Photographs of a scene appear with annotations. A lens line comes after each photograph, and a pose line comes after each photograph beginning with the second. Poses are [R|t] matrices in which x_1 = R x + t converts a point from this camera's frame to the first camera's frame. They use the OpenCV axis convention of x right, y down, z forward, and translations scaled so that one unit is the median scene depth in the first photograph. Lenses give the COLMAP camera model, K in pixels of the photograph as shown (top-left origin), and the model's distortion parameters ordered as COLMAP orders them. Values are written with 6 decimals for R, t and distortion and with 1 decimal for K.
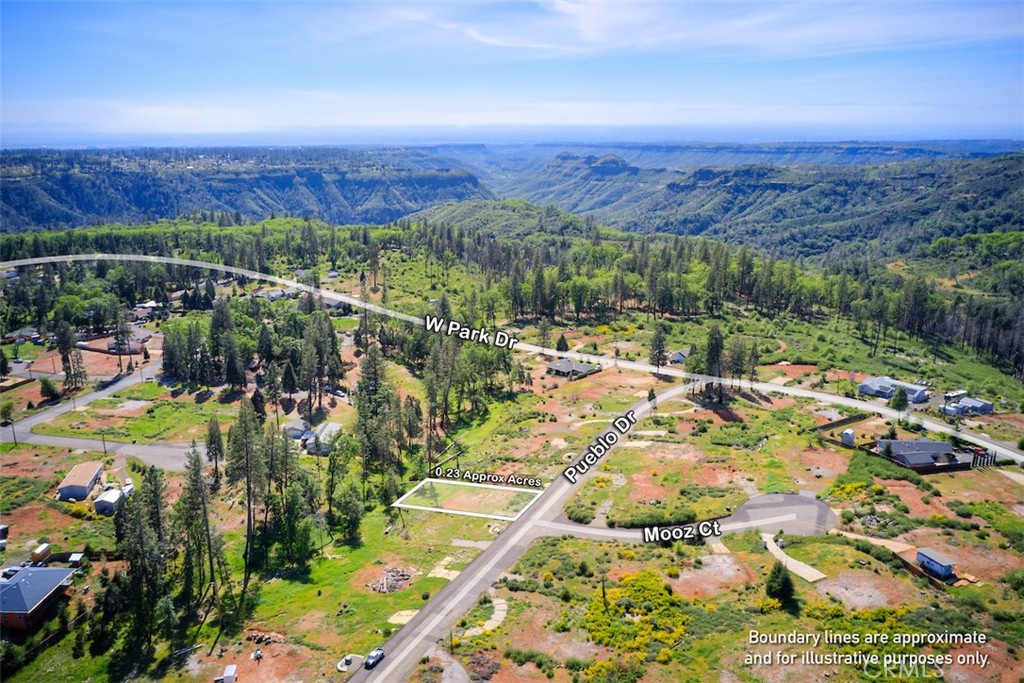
lens RADIAL K [[836.1, 0, 512.0], [0, 836.1, 341.5], [0, 0, 1]] dist [-0.002263, -0.001463]
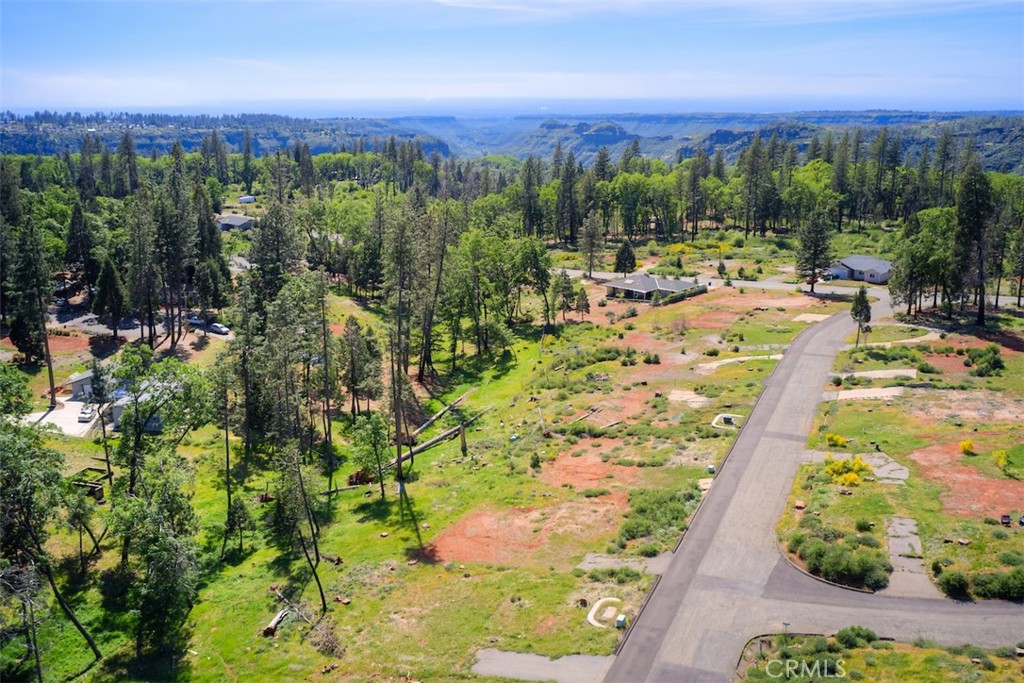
lens RADIAL K [[815.1, 0, 512.0], [0, 815.1, 341.5], [0, 0, 1]] dist [0.000800, 0.003715]
pose [[0.998690, -0.010574, 0.050063, -0.051920], [0.013059, 0.998685, -0.049576, 0.098456], [-0.049473, 0.050164, 0.997515, 0.498161]]
